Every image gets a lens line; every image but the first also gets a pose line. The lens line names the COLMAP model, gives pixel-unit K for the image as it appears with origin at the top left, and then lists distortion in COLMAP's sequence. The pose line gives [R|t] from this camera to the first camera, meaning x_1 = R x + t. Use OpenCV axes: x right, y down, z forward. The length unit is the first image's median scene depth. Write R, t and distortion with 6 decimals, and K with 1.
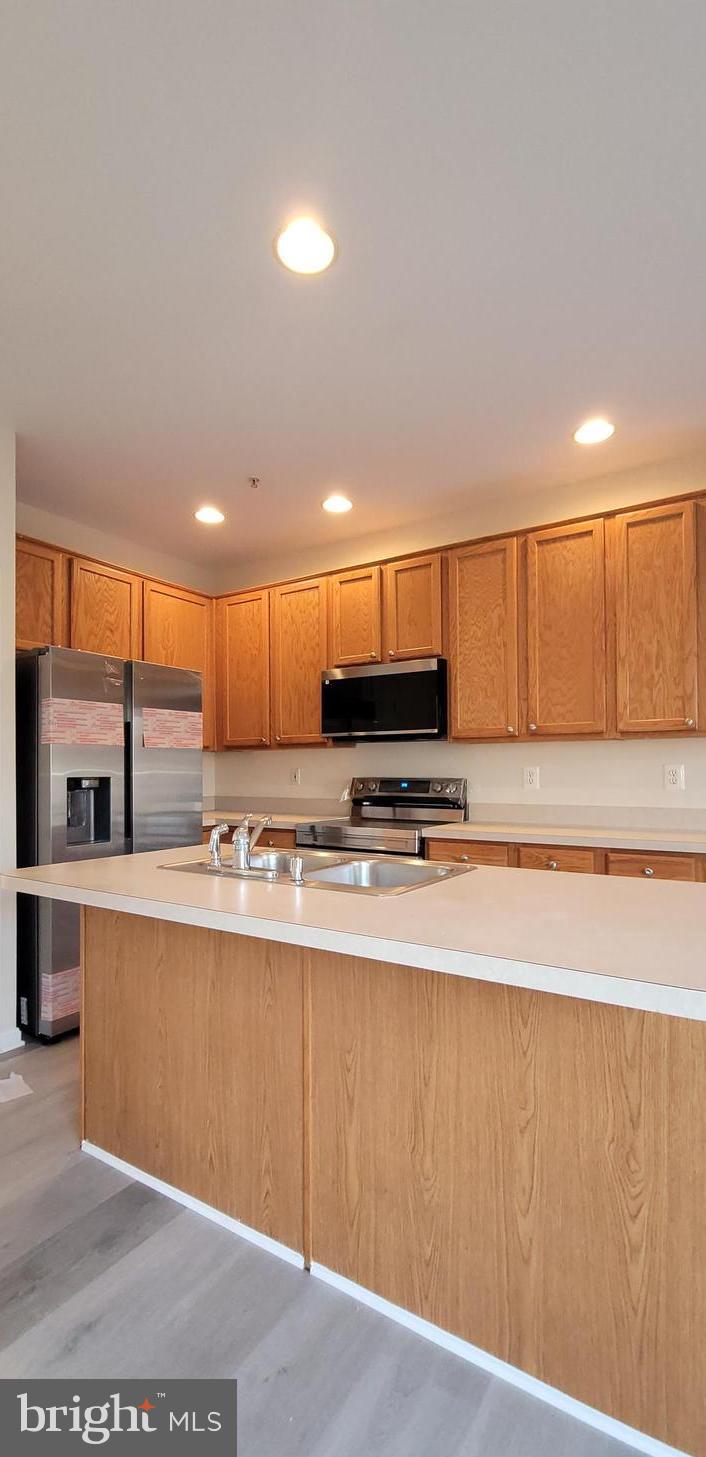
lens RADIAL K [[626.5, 0, 343.7], [0, 626.5, 762.8], [0, 0, 1]] dist [0.000899, 0.000088]
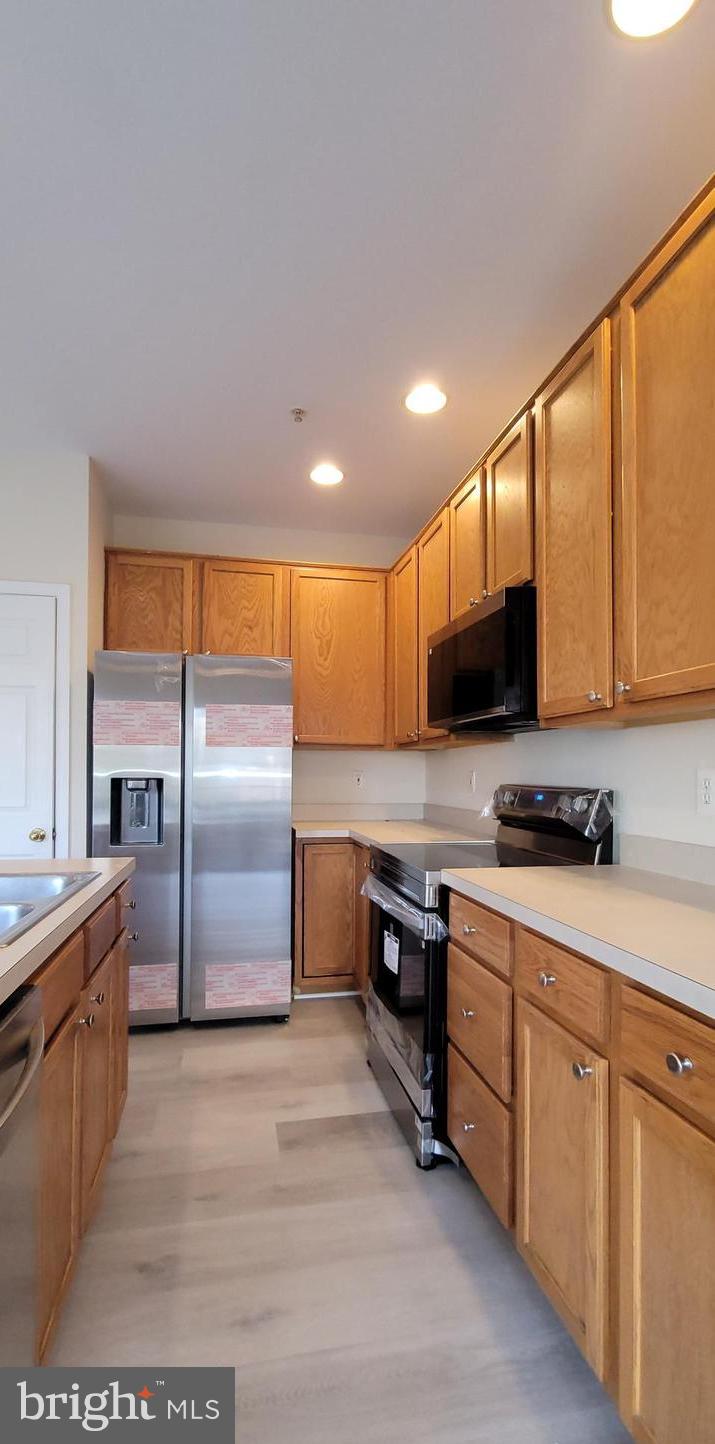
lens RADIAL K [[620.1, 0, 356.2], [0, 620.1, 762.2], [0, 0, 1]] dist [0.000965, 0.000213]
pose [[0.707837, -0.004134, -0.706363, 0.462717], [0.000831, 0.999987, -0.005019, 0.003207], [0.706375, 0.002966, 0.707832, 0.479106]]
